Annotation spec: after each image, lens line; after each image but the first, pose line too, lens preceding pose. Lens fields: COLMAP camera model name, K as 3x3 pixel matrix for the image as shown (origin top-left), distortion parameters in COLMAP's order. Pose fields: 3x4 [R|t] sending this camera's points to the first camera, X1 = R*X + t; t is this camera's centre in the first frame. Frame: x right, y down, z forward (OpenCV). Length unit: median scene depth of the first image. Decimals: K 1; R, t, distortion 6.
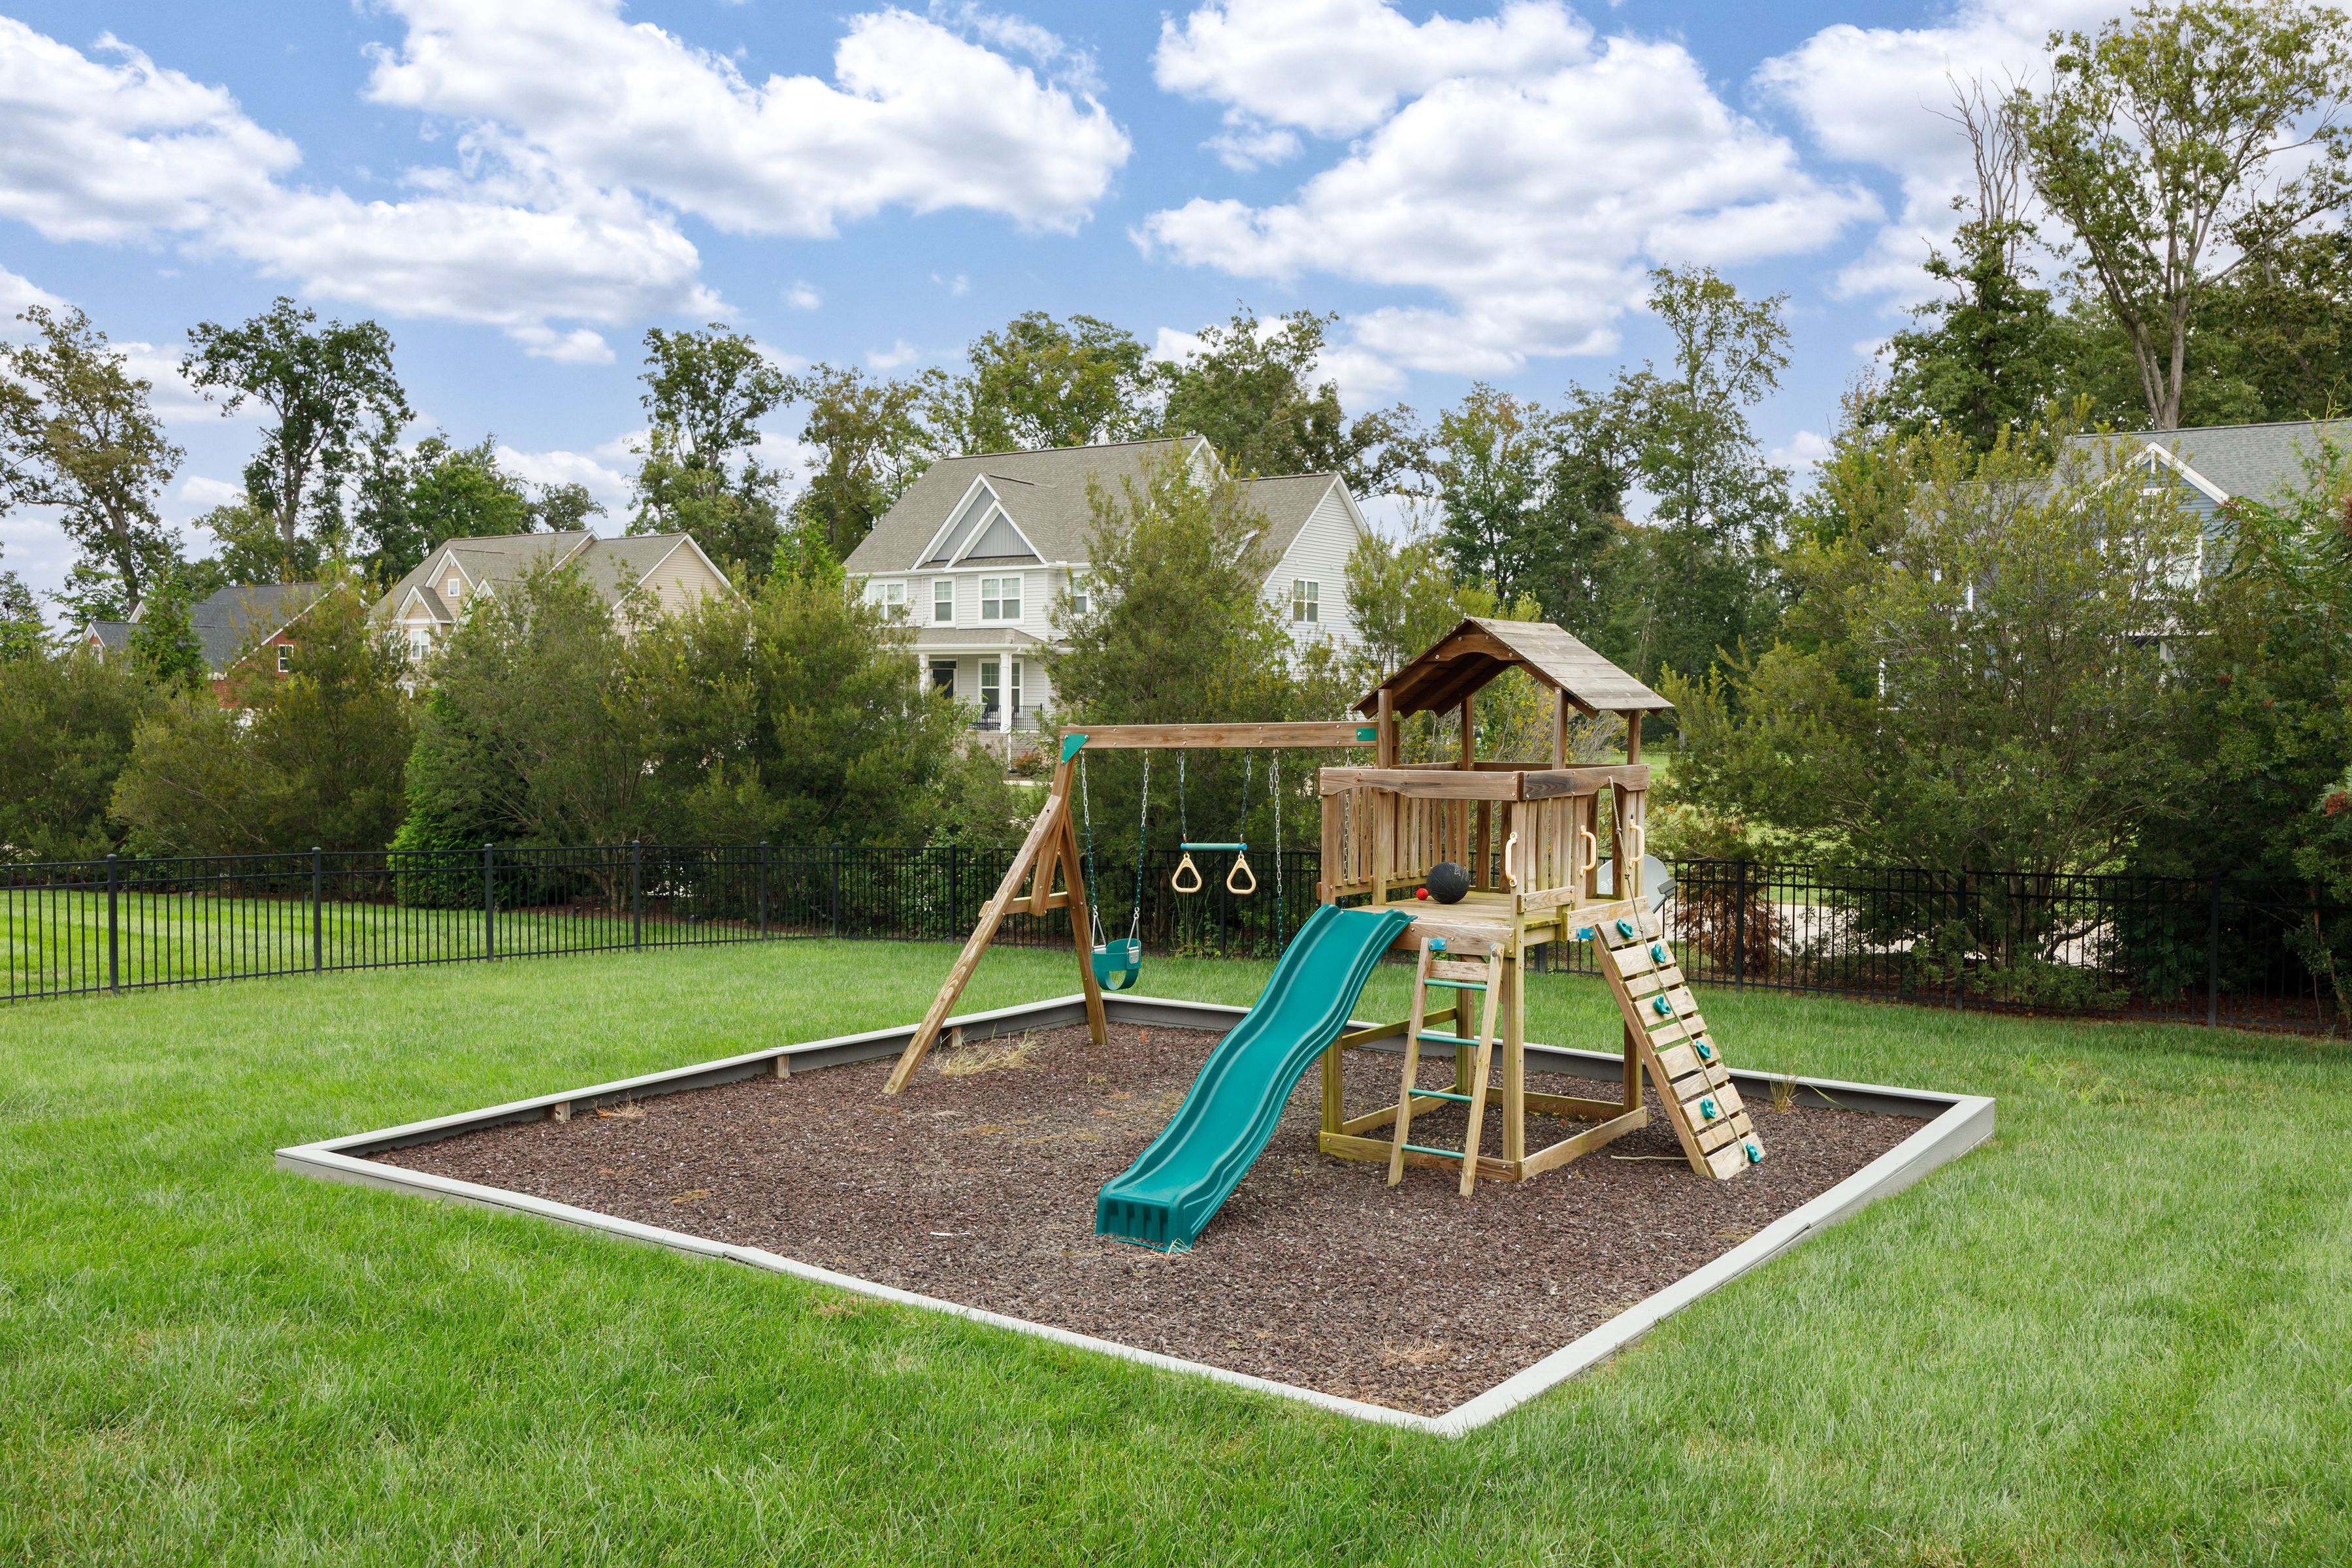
lens RADIAL K [[1954.0, 0, 1171.5], [0, 1954.0, 780.3], [0, 0, 1]] dist [-0.009346, -0.001116]
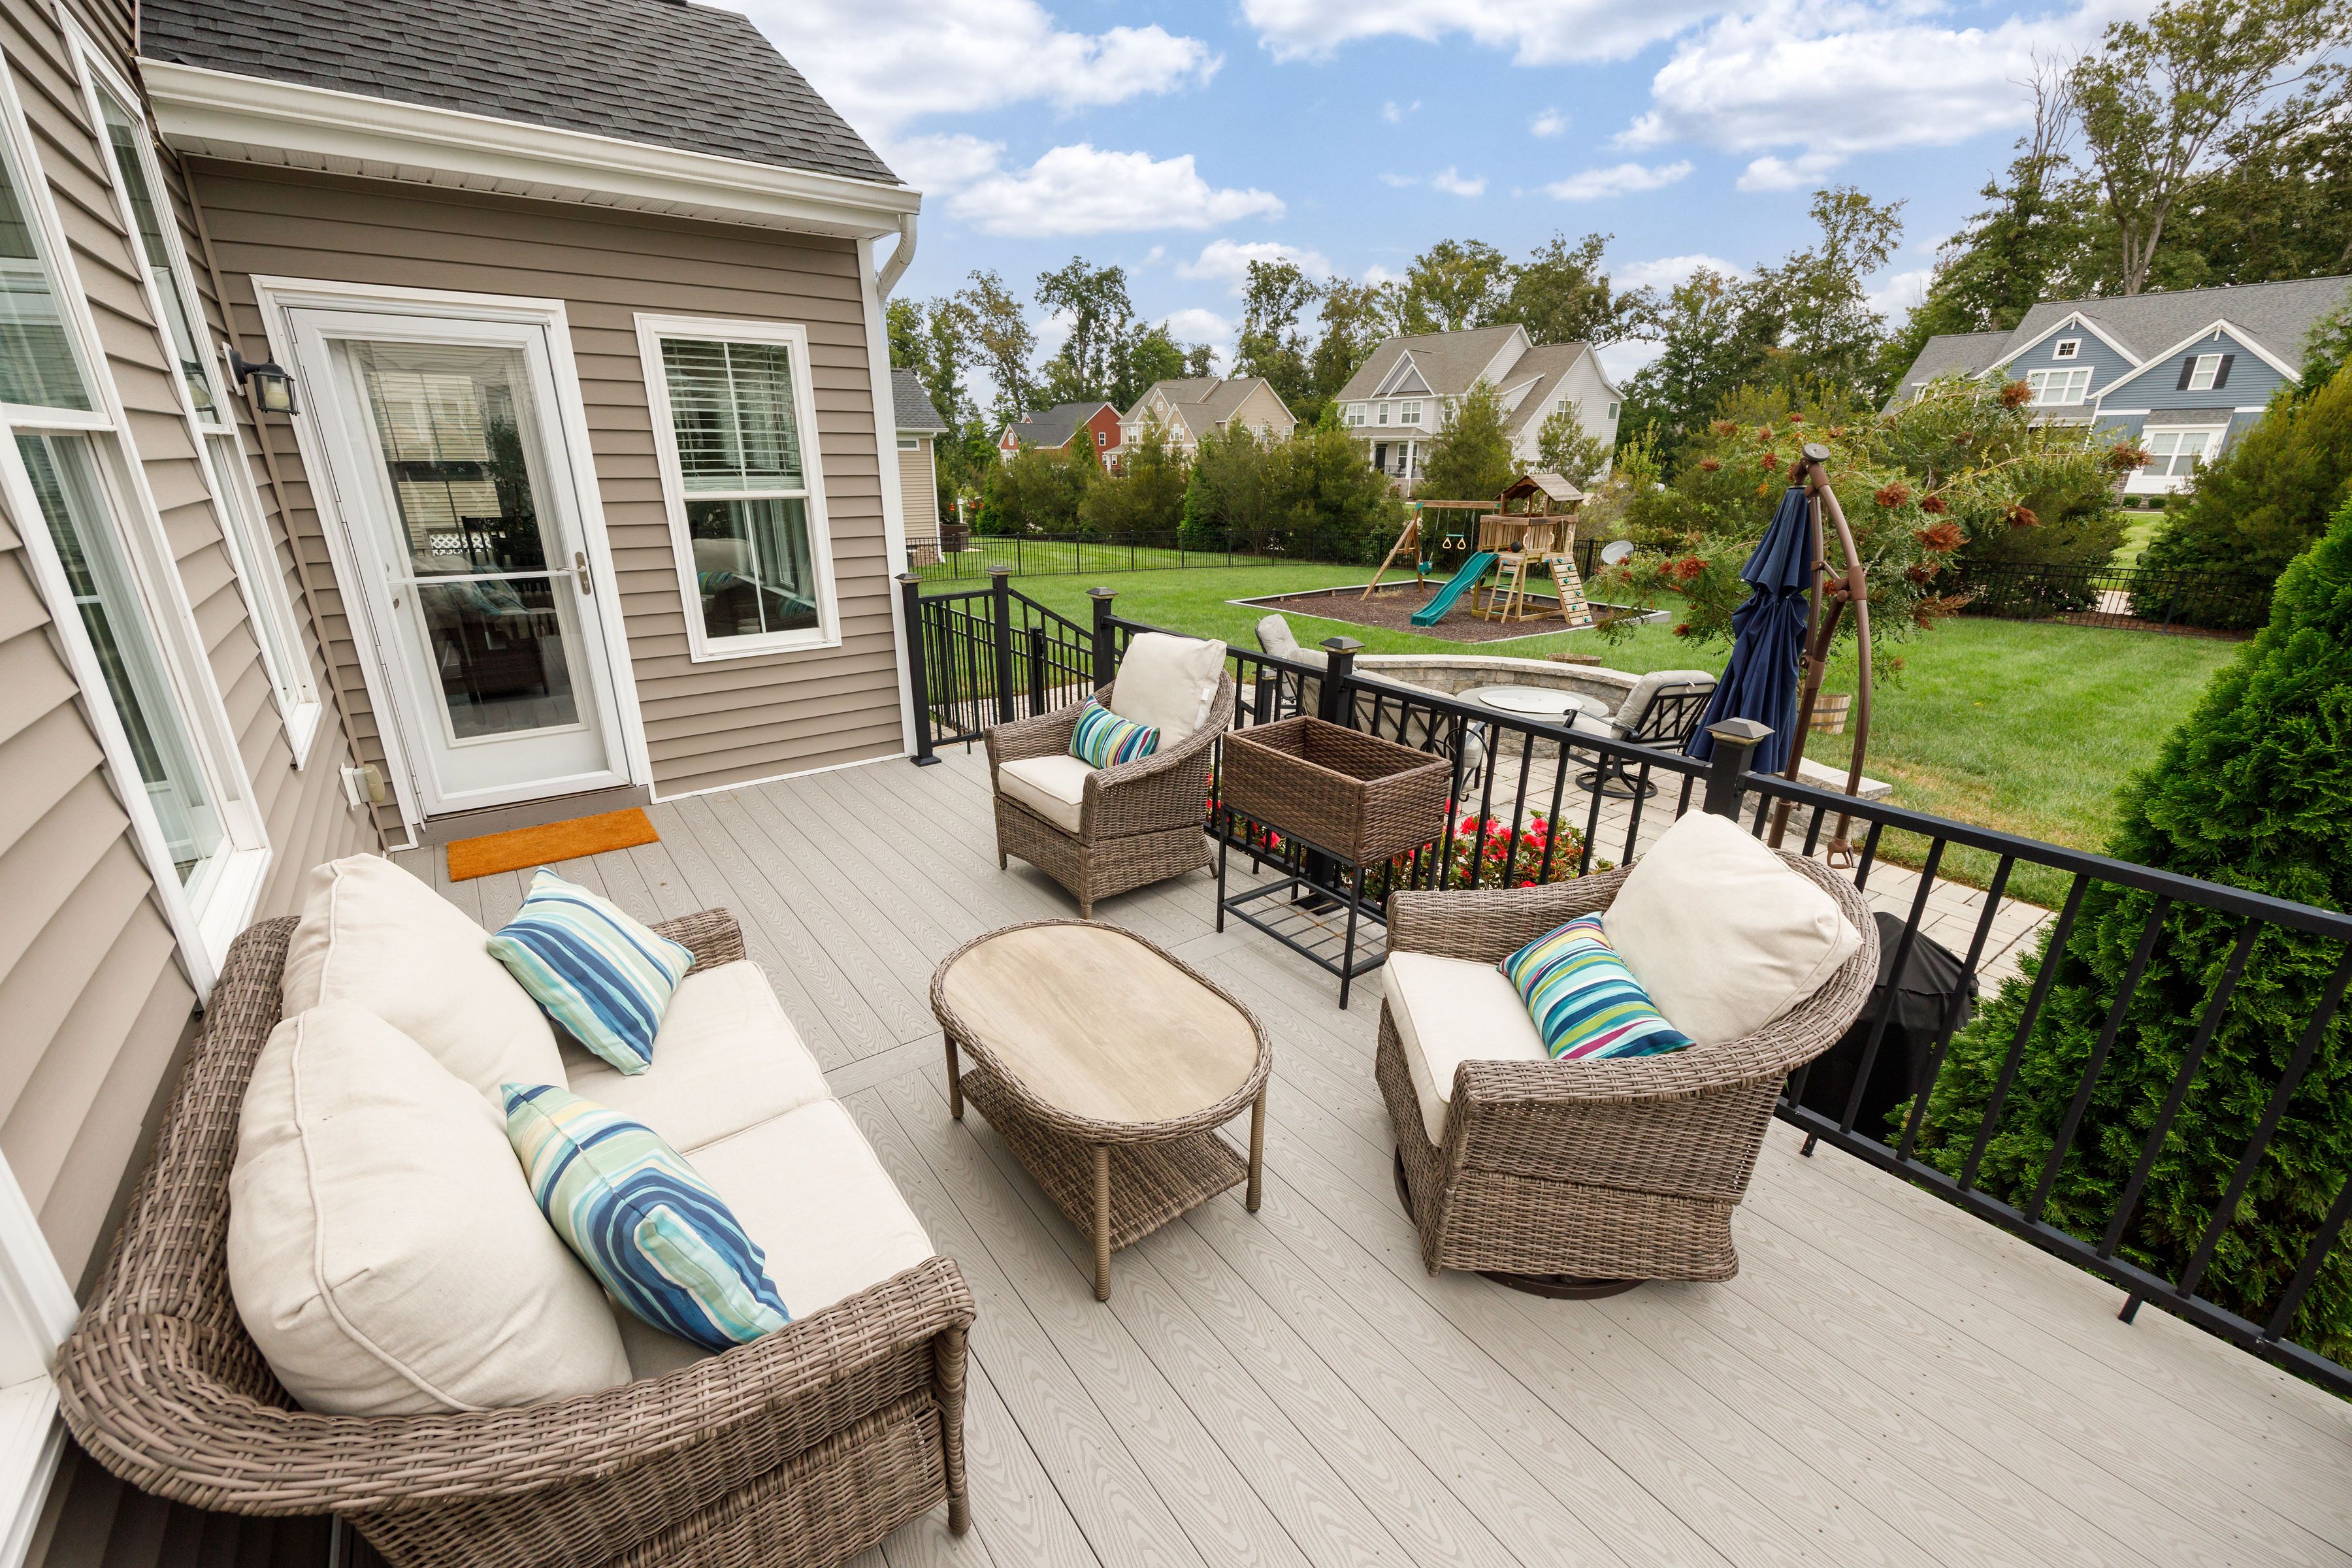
lens RADIAL K [[969.6, 0, 1169.1], [0, 969.6, 783.7], [0, 0, 1]] dist [0.011544, -0.001061]
pose [[0.949578, 0.097589, -0.297957, 0.015641], [-0.008338, 0.957849, 0.287151, -0.006039], [0.313421, -0.270188, 0.910366, -0.147615]]
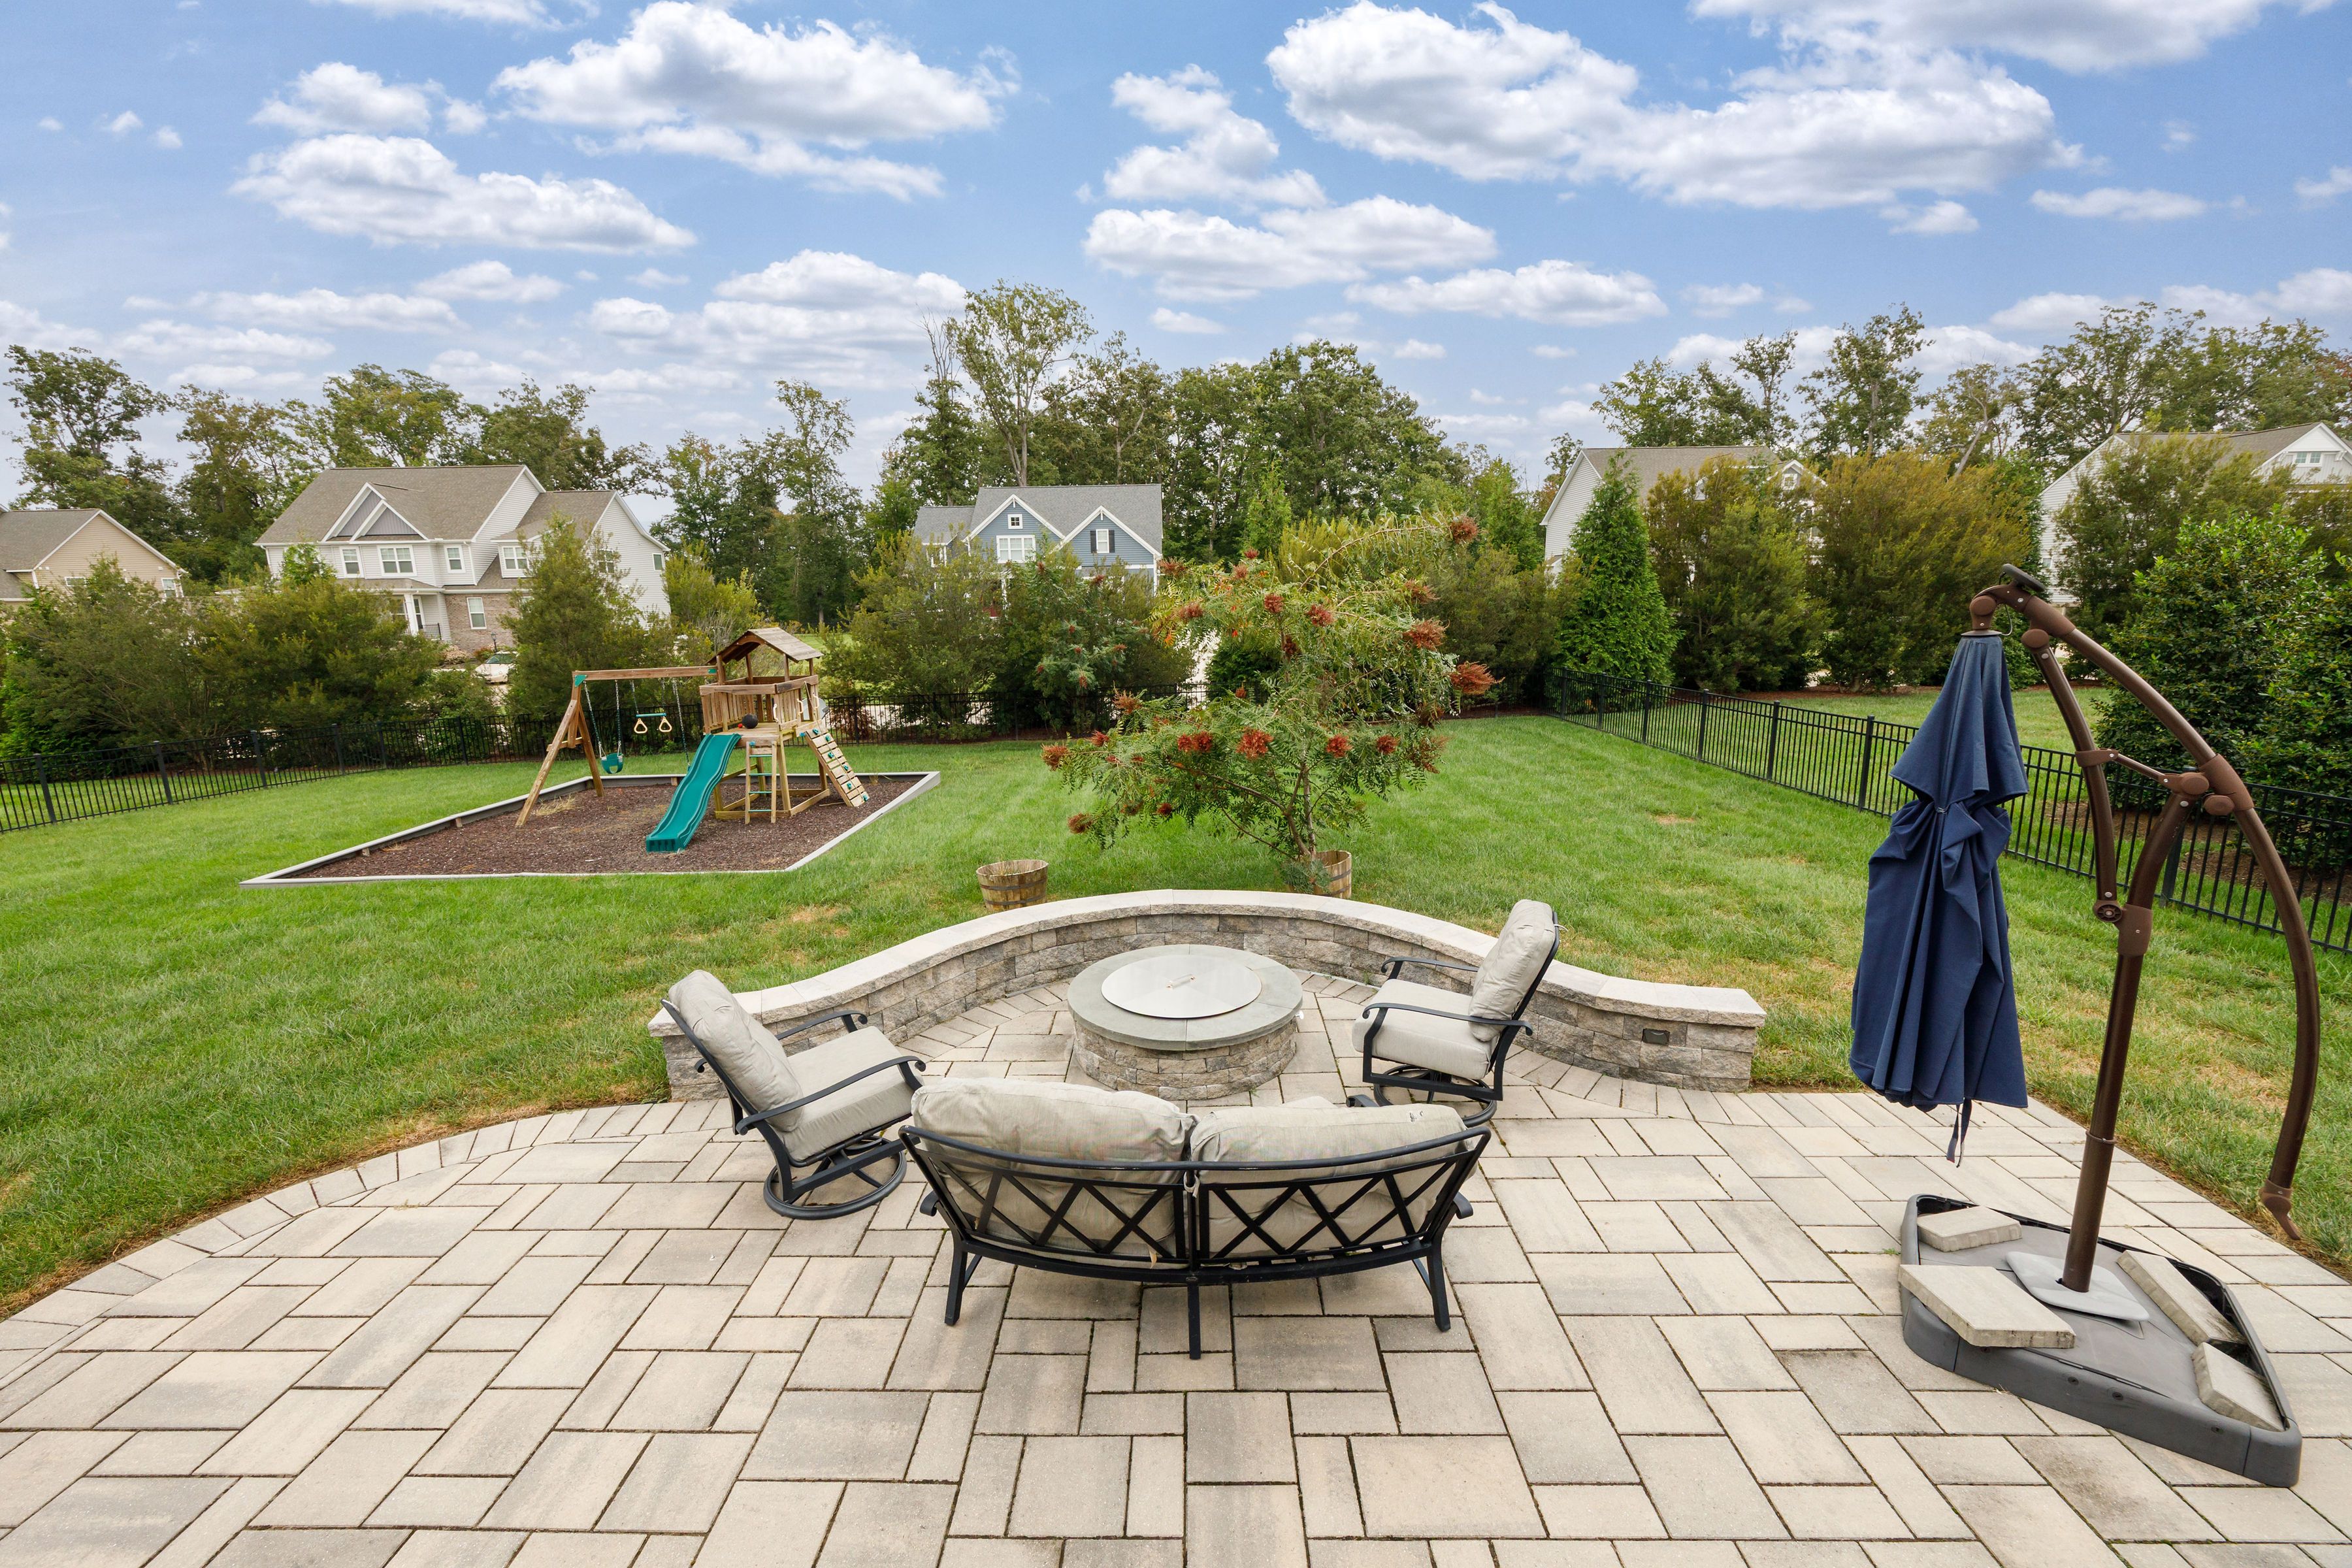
lens RADIAL K [[969.6, 0, 1169.1], [0, 969.6, 776.2], [0, 0, 1]] dist [0.011544, -0.001061]
pose [[0.826309, -0.127454, 0.548606, -0.020773], [0.047651, 0.986386, 0.157390, -0.009163], [-0.561197, -0.103911, 0.821134, -0.076377]]
